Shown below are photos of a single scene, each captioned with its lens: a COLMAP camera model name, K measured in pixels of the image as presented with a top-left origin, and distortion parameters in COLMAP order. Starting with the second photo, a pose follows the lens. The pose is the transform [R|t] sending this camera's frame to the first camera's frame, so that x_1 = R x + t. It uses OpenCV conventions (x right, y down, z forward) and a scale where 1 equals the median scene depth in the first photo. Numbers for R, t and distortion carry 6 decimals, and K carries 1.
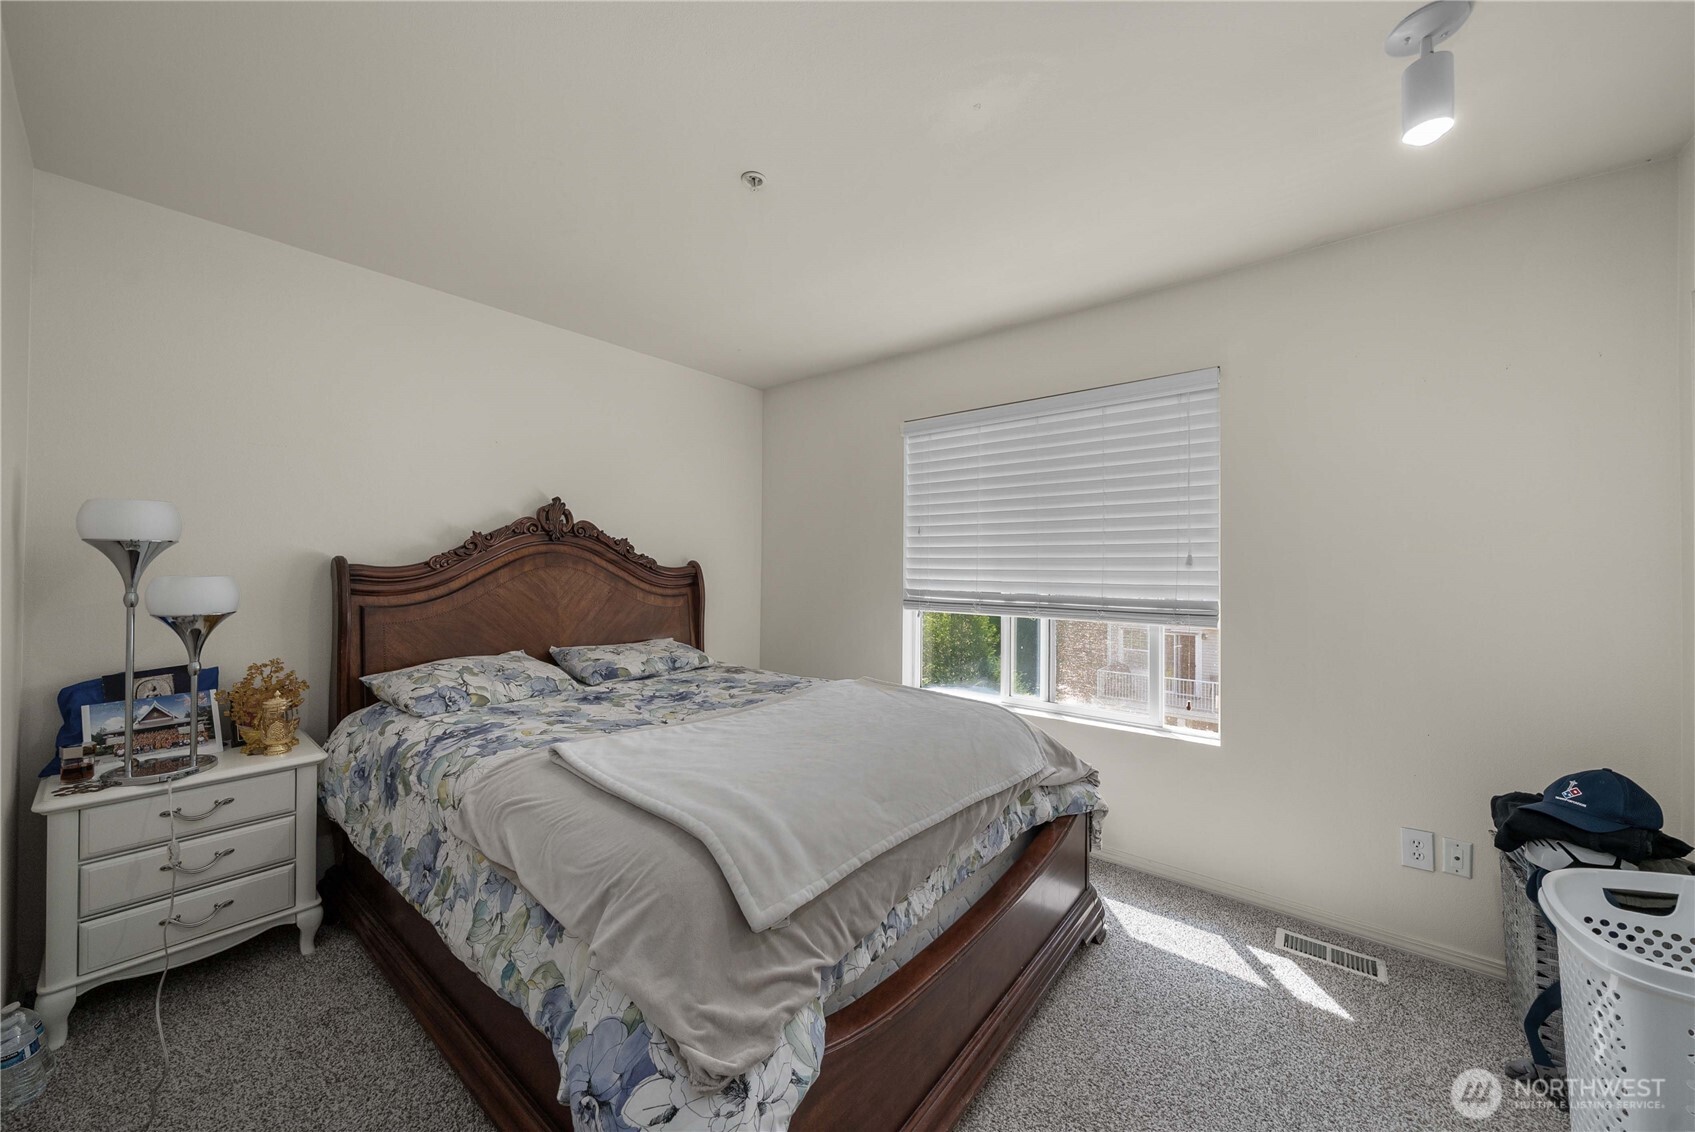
lens RADIAL K [[597.4, 0, 849.4], [0, 597.4, 563.1], [0, 0, 1]] dist [-0.003162, -0.000290]
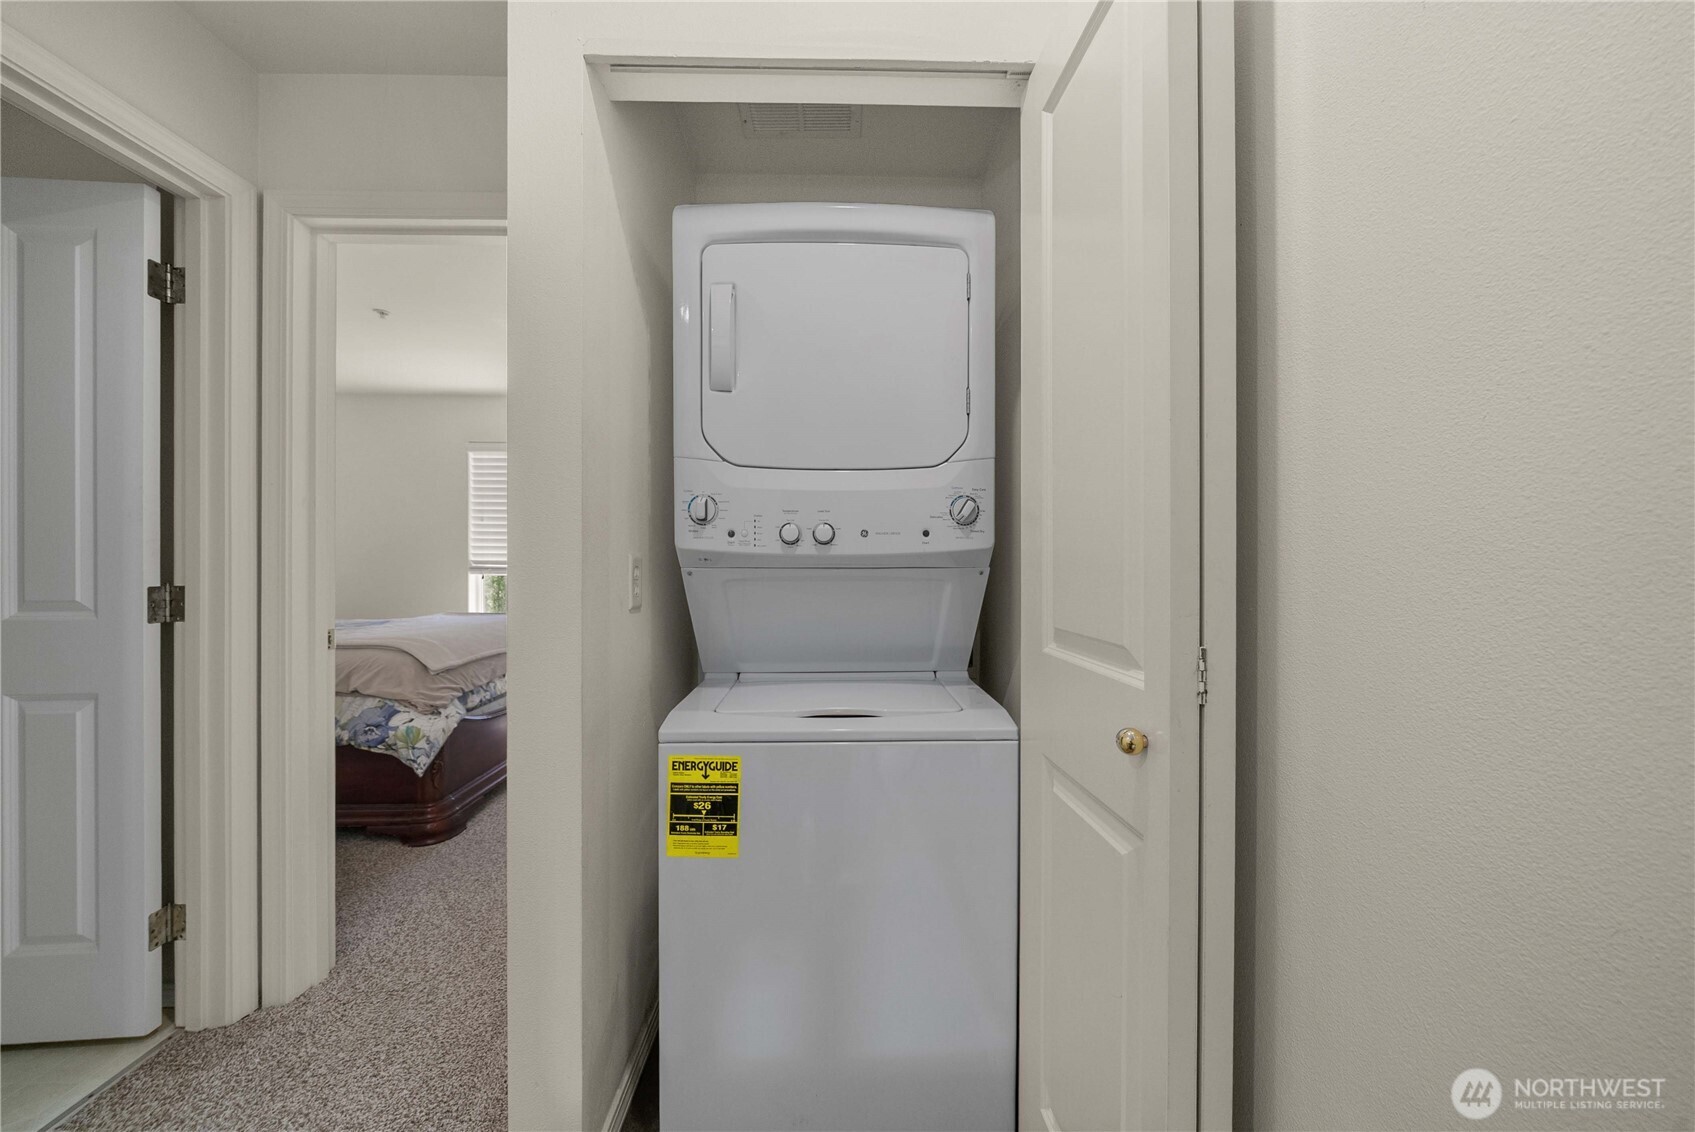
lens RADIAL K [[577.3, 0, 847.9], [0, 577.3, 559.5], [0, 0, 1]] dist [-0.000939, -0.000082]
pose [[0.750738, -0.004776, 0.660583, -0.180842], [-0.000002, 0.999974, 0.007231, 0.041278], [-0.660600, -0.005430, 0.750718, -0.814515]]
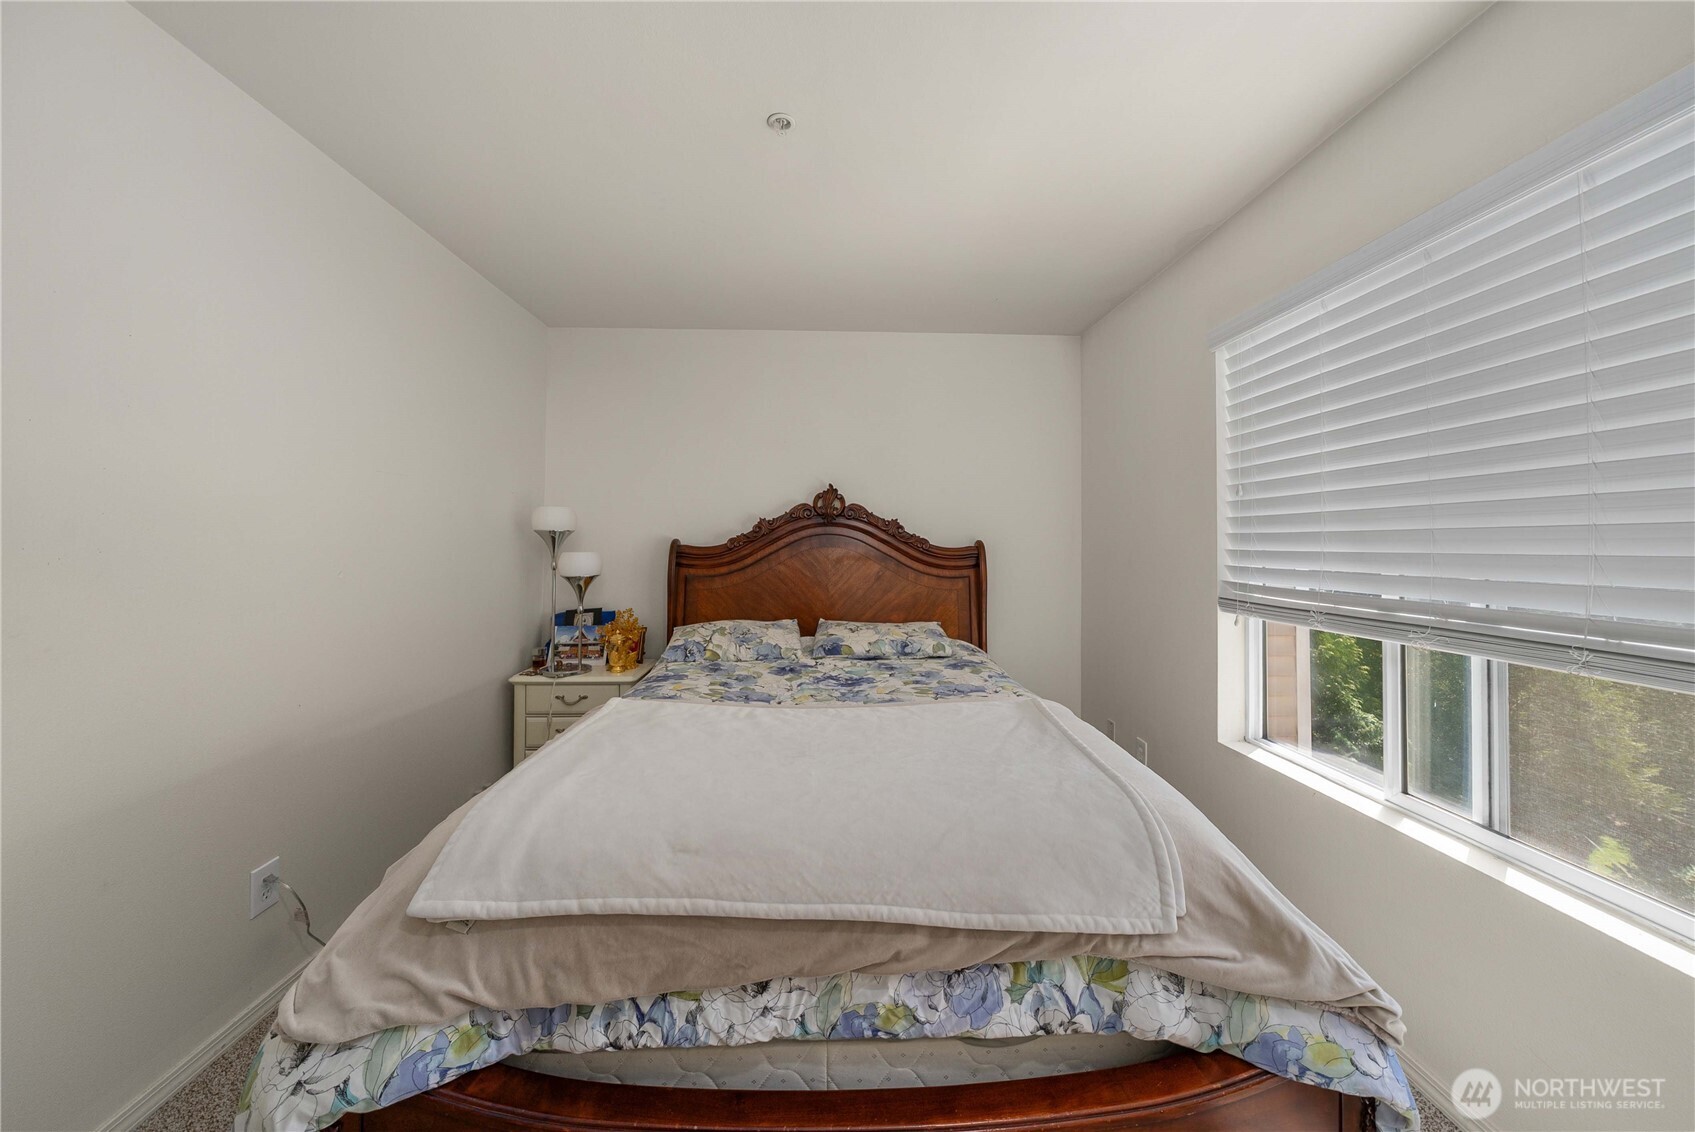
lens RADIAL K [[595.3, 0, 852.6], [0, 595.3, 531.1], [0, 0, 1]] dist [-0.001387, -0.000372]
pose [[0.661949, -0.018493, -0.749321, 0.411885], [0.003081, 0.999754, -0.021952, 0.001958], [0.749543, 0.012223, 0.661843, 0.343825]]
